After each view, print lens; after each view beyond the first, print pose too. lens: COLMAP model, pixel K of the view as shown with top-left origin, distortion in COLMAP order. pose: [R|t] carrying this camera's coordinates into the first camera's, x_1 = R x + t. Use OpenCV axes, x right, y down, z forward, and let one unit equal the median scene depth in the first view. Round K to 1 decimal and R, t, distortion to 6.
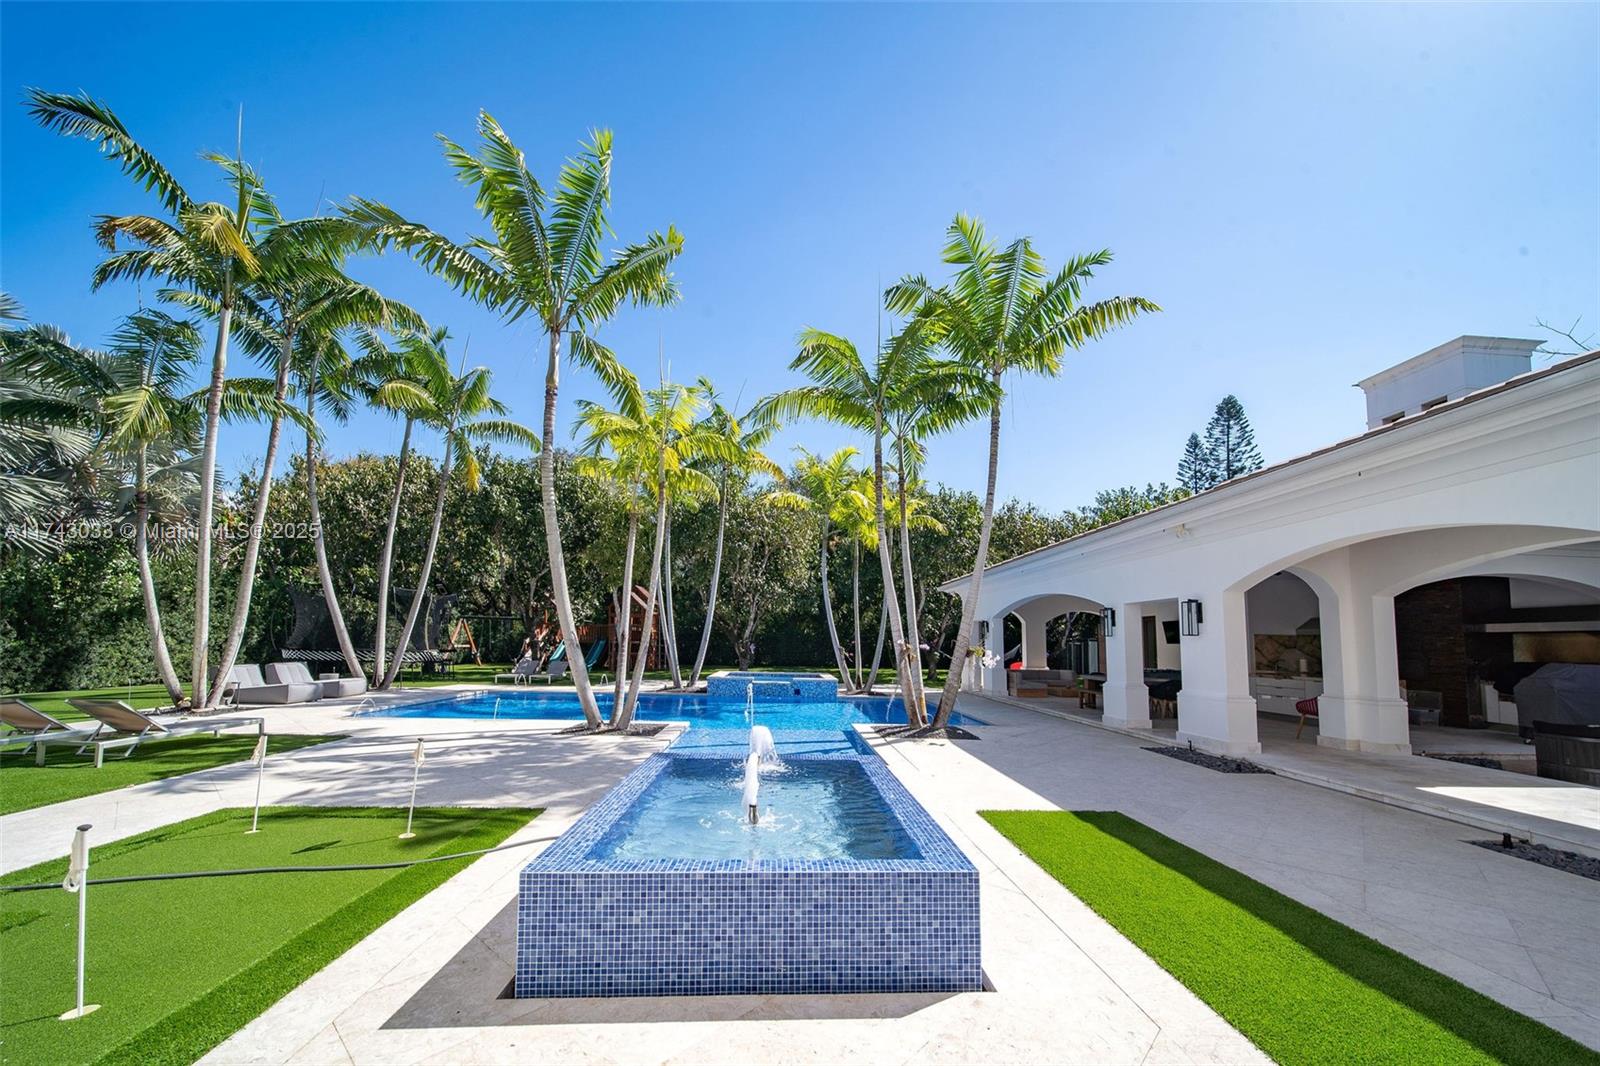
lens RADIAL K [[649.9, 0, 826.5], [0, 649.9, 540.4], [0, 0, 1]] dist [-0.001142, -0.000511]
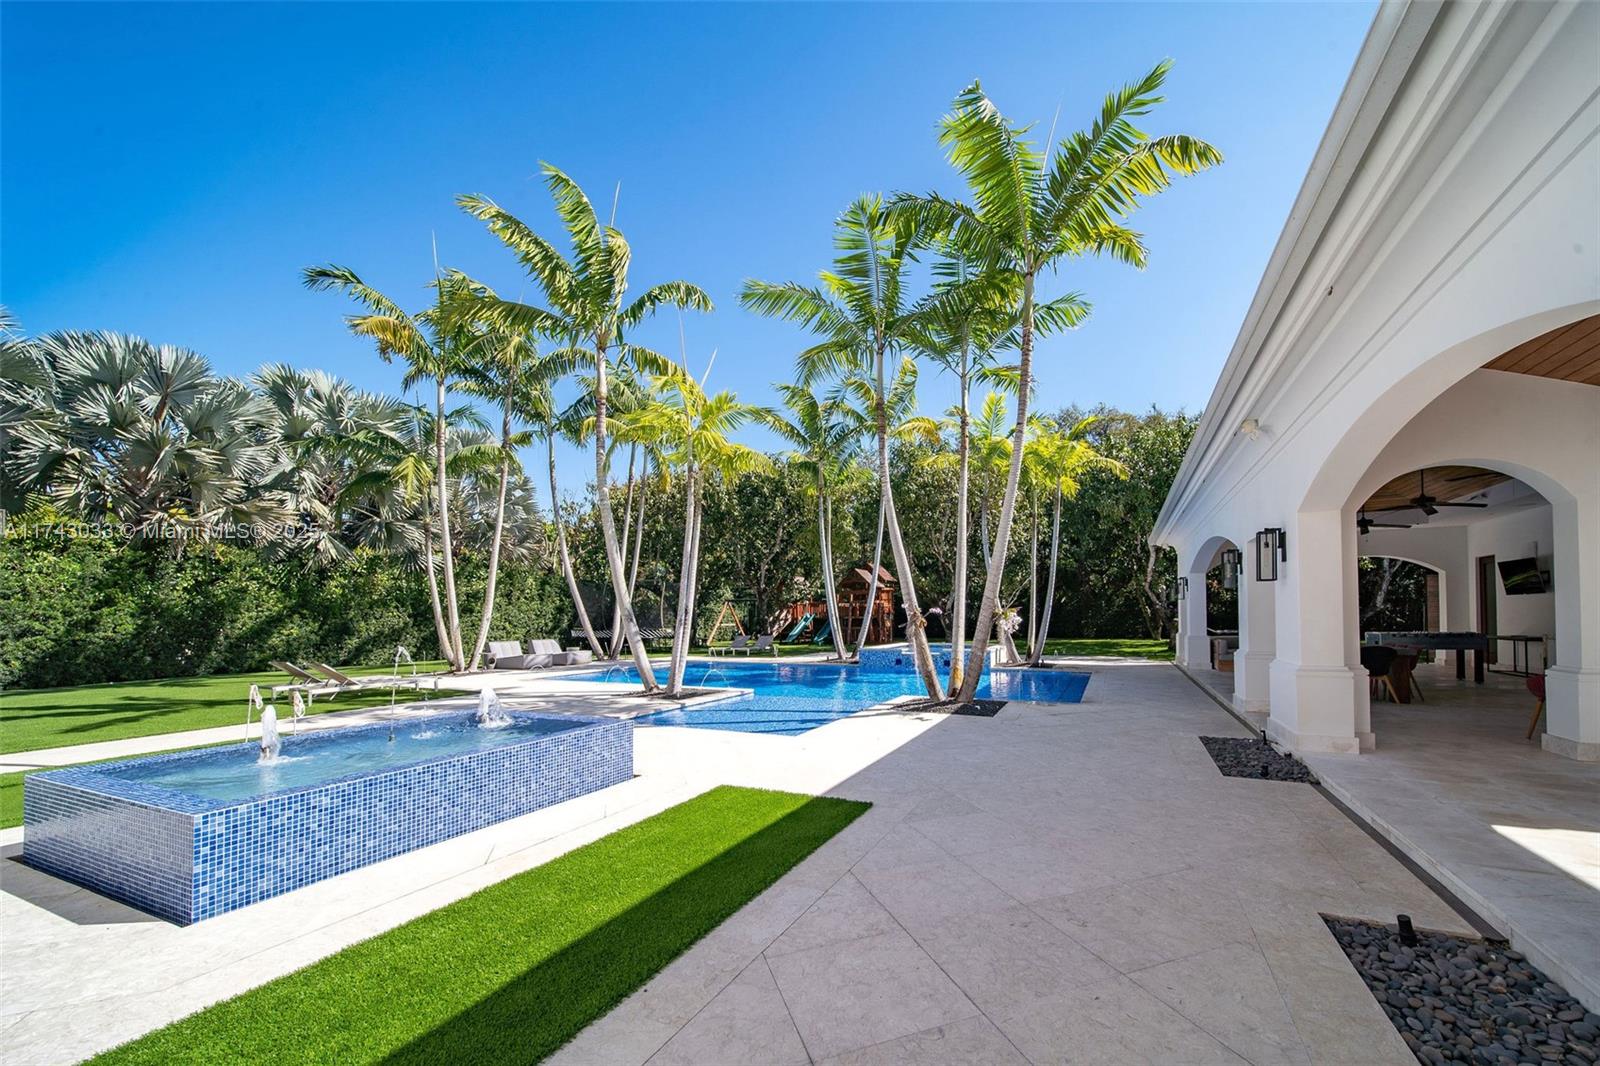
lens RADIAL K [[649.9, 0, 826.5], [0, 649.9, 540.4], [0, 0, 1]] dist [-0.001142, -0.000511]
pose [[0.875788, -0.084870, -0.475176, 0.384384], [0.102261, 0.994699, 0.010815, 0.038473], [0.471739, -0.058064, 0.879824, 0.137444]]
